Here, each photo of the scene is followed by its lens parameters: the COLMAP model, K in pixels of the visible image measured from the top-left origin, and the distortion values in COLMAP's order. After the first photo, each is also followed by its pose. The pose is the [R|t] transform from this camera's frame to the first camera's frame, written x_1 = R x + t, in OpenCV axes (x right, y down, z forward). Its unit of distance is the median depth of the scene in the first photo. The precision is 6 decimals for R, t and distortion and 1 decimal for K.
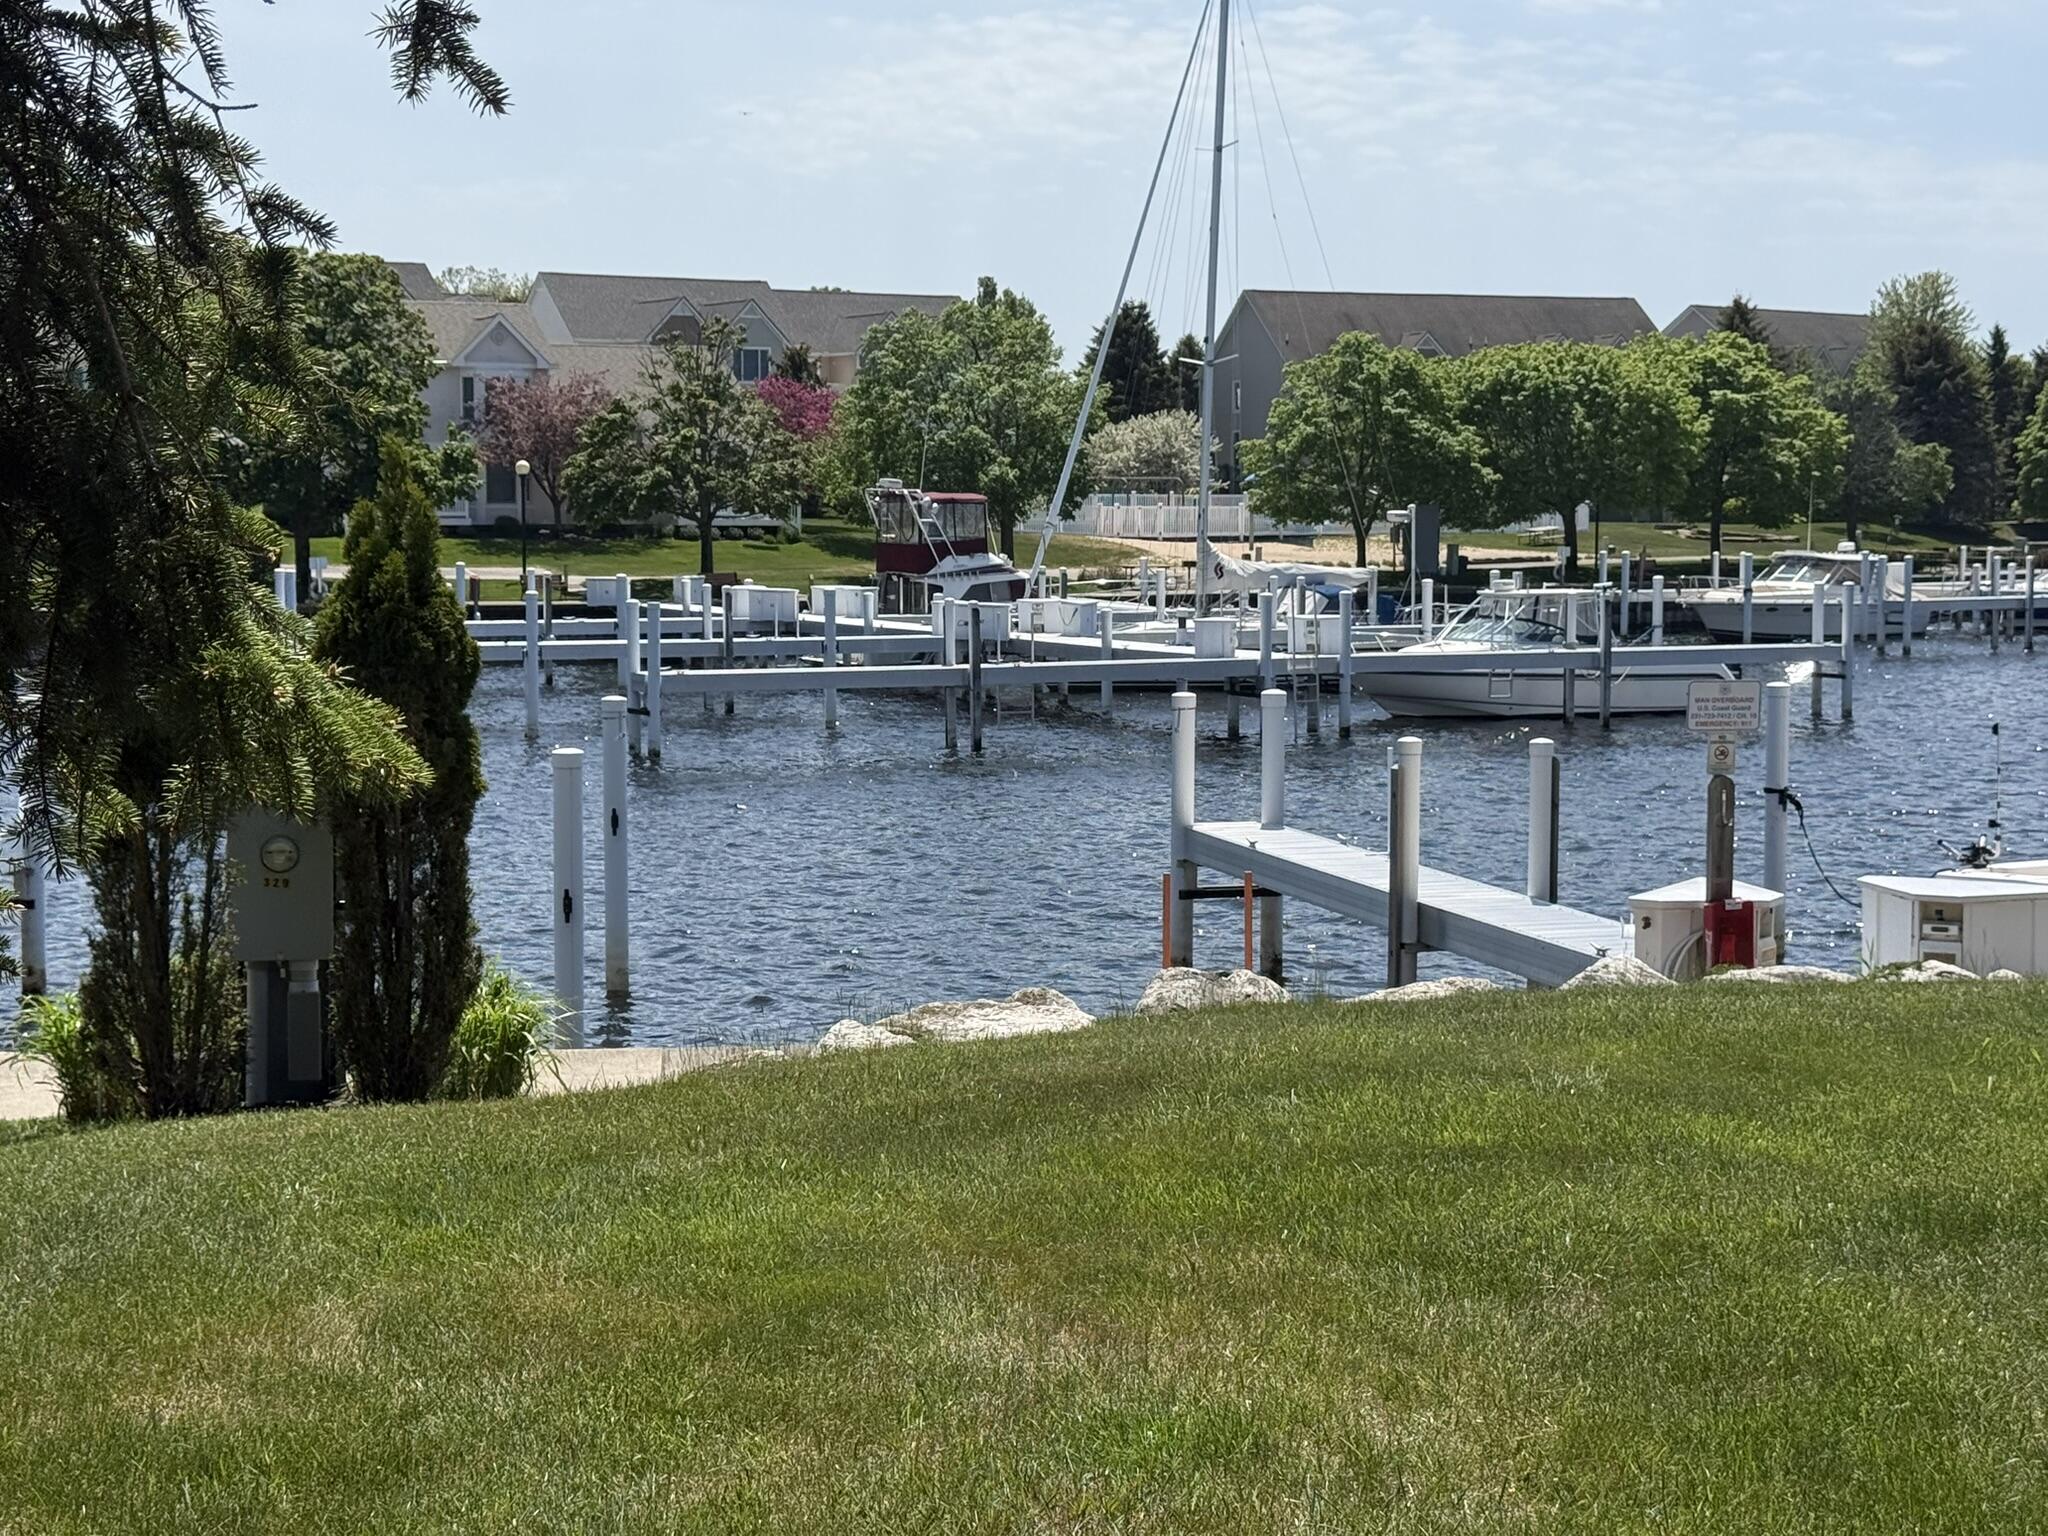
lens RADIAL K [[3329.7, 0, 1033.1], [0, 3329.7, 769.1], [0, 0, 1]] dist [-0.035406, 0.000000]
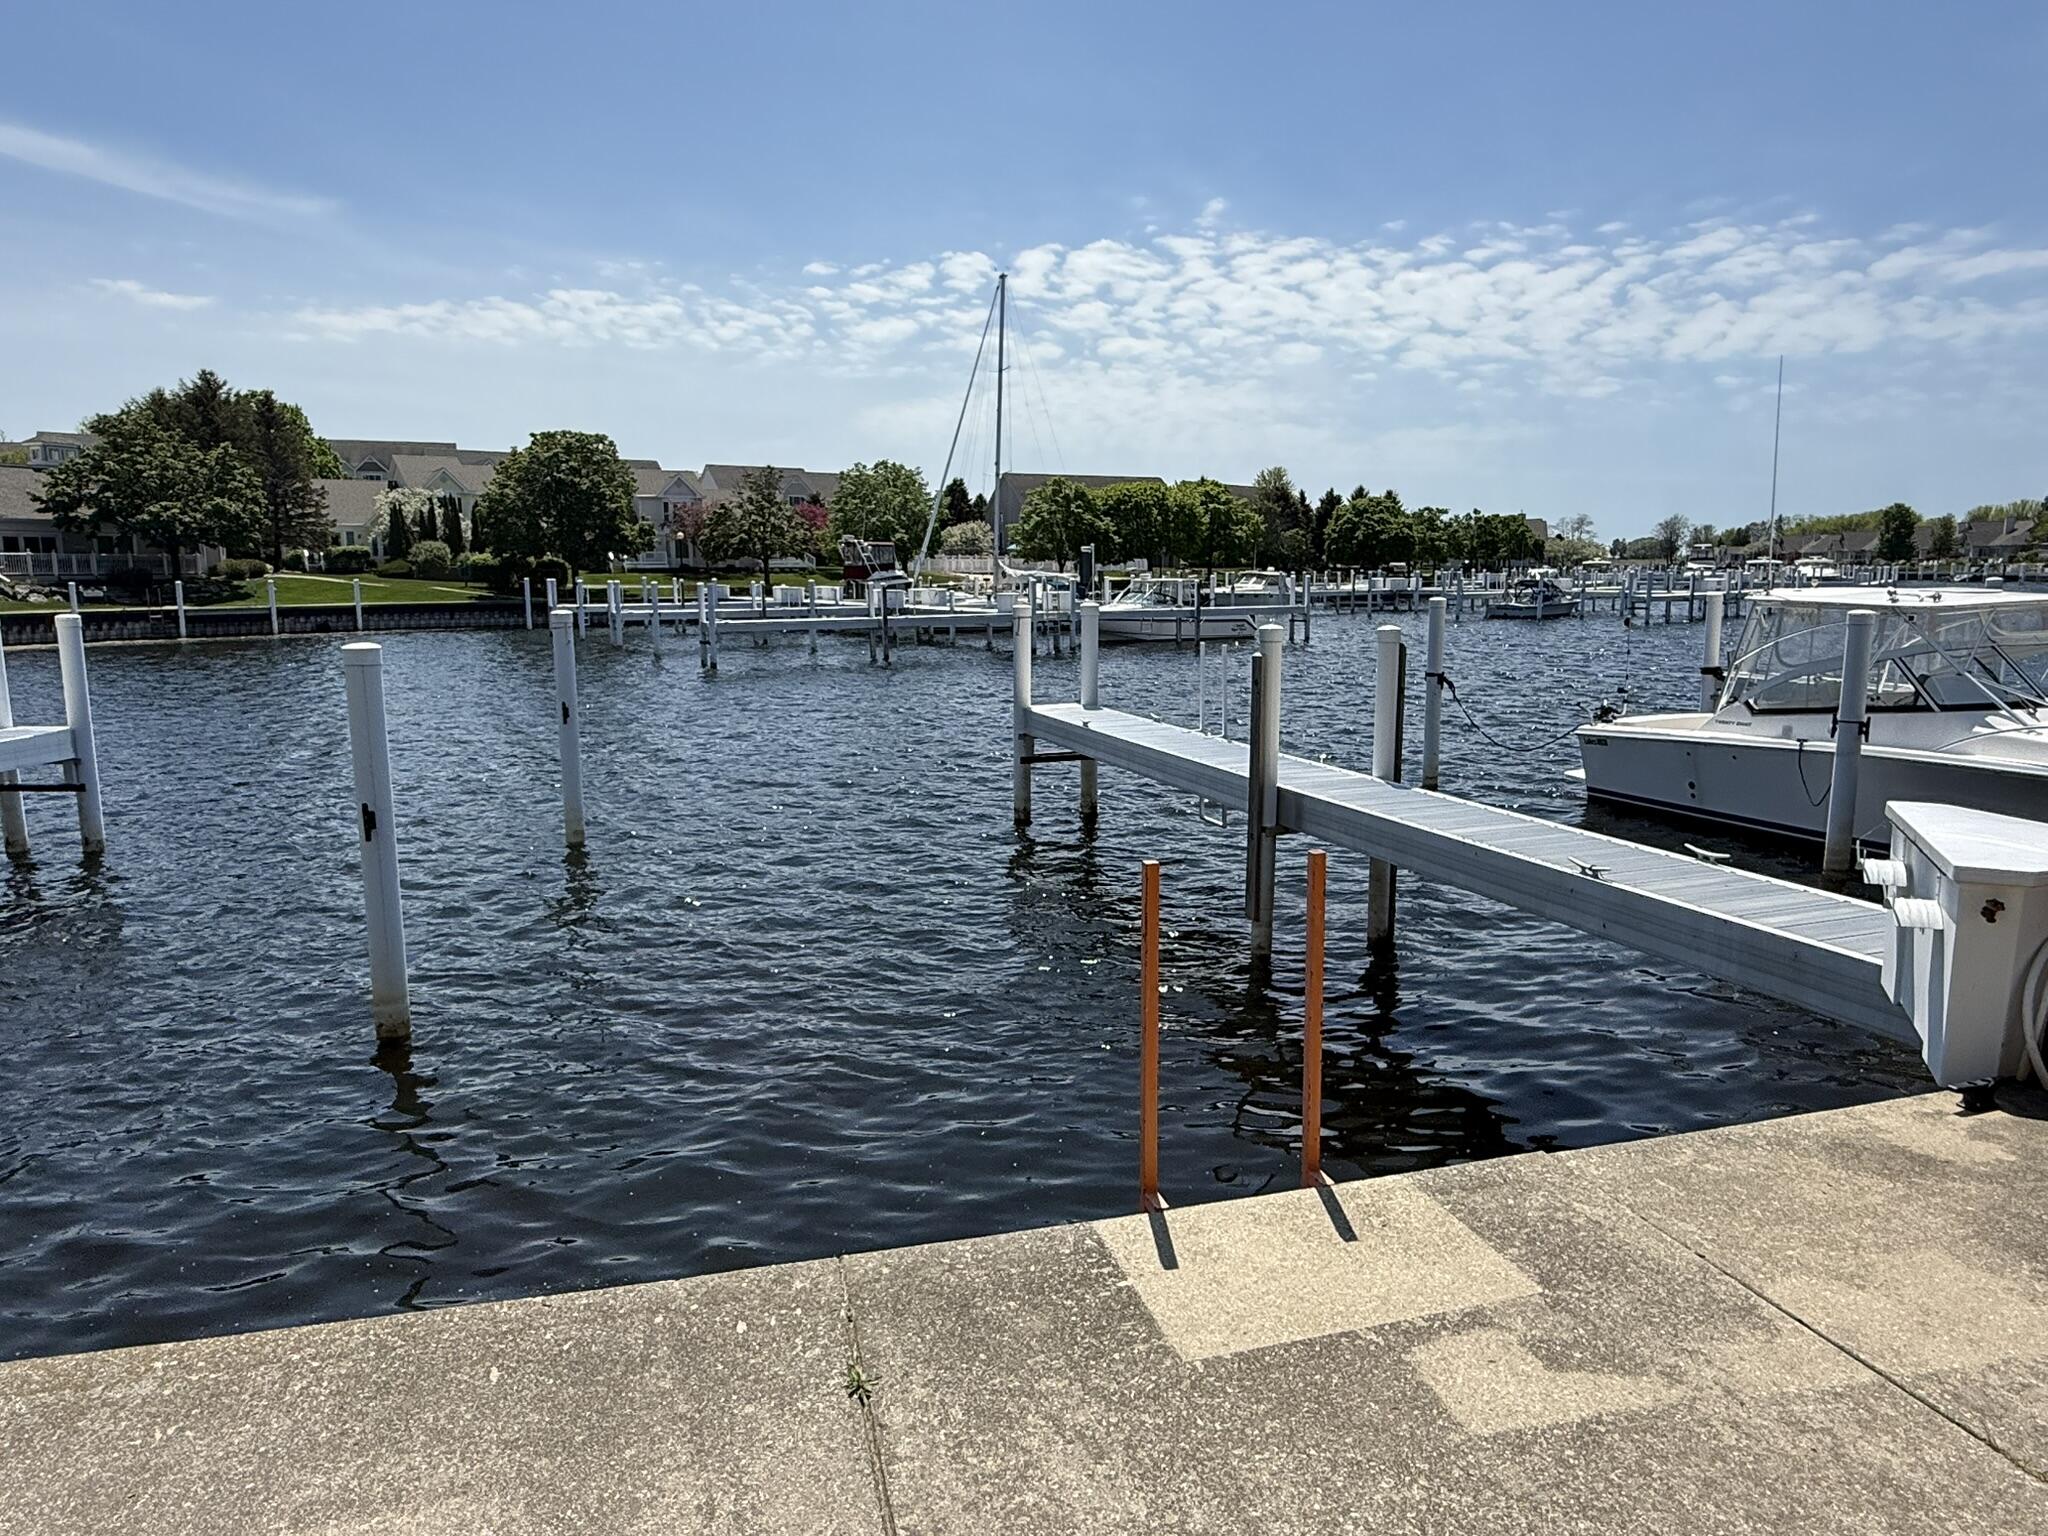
lens RADIAL K [[1326.5, 0, 1030.9], [0, 1326.5, 753.2], [0, 0, 1]] dist [-0.023585, -0.004098]
pose [[0.996457, -0.019240, 0.081873, 0.001631], [0.014156, 0.997961, 0.062234, 0.000749], [-0.082904, -0.060854, 0.994698, 0.133431]]
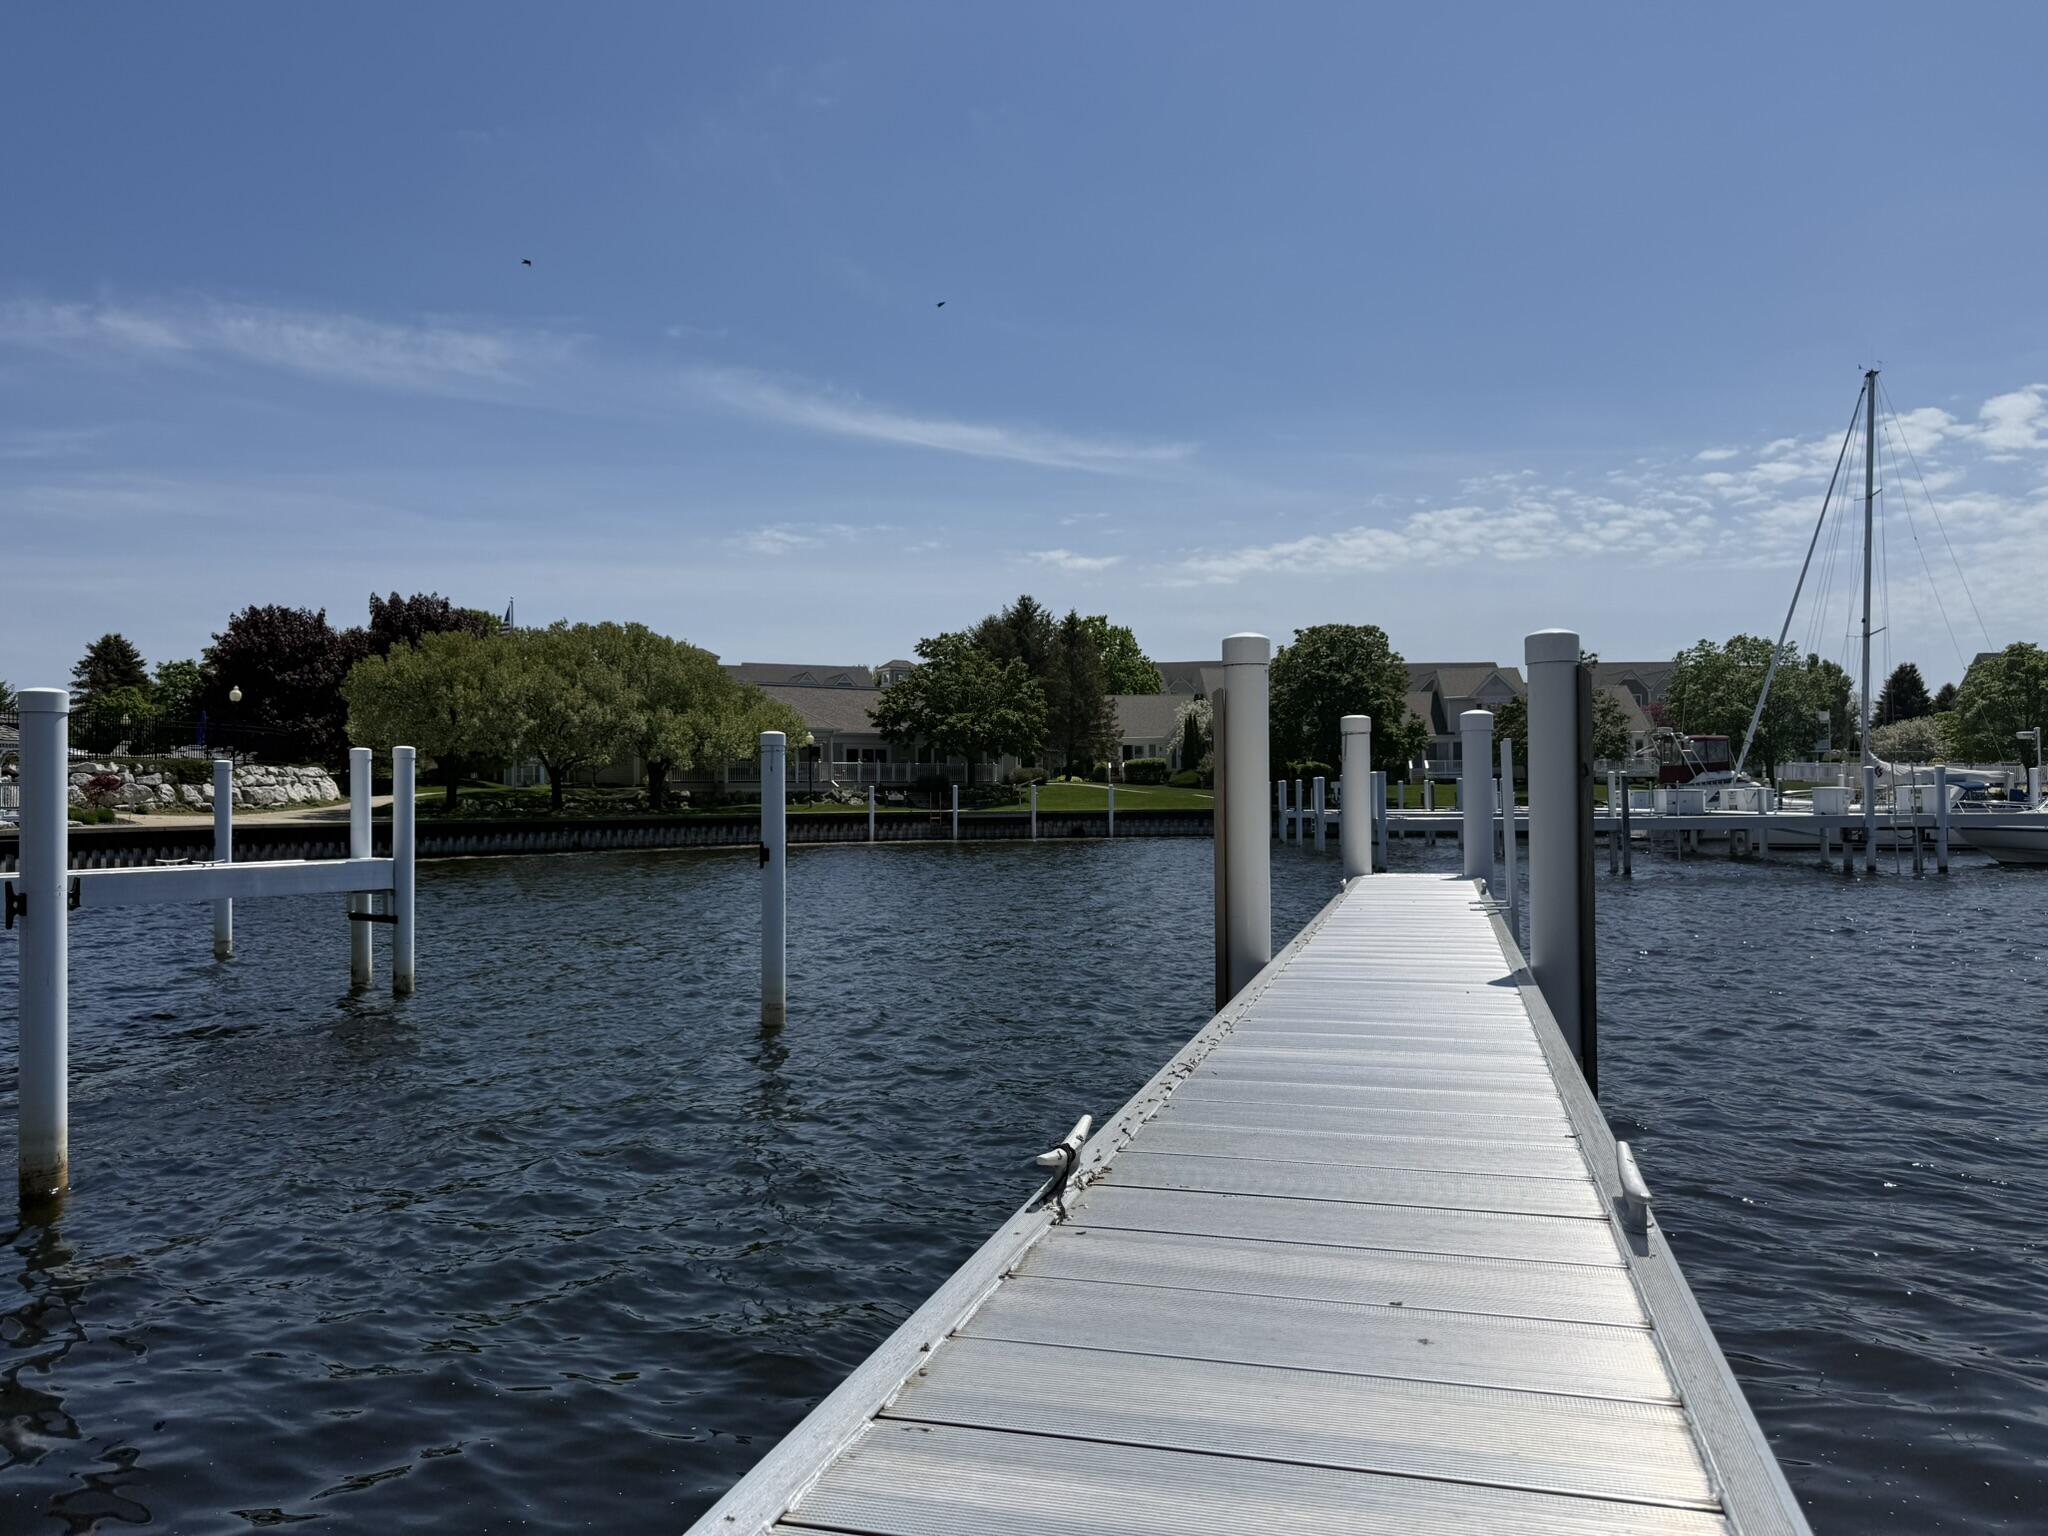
lens RADIAL K [[1400.1, 0, 1009.2], [0, 1400.1, 783.4], [0, 0, 1]] dist [0.032782, -0.050361]
pose [[0.848382, -0.017996, -0.529078, 0.054030], [-0.031151, 0.995993, -0.083829, 0.011217], [0.528467, 0.087600, 0.844422, 0.233010]]
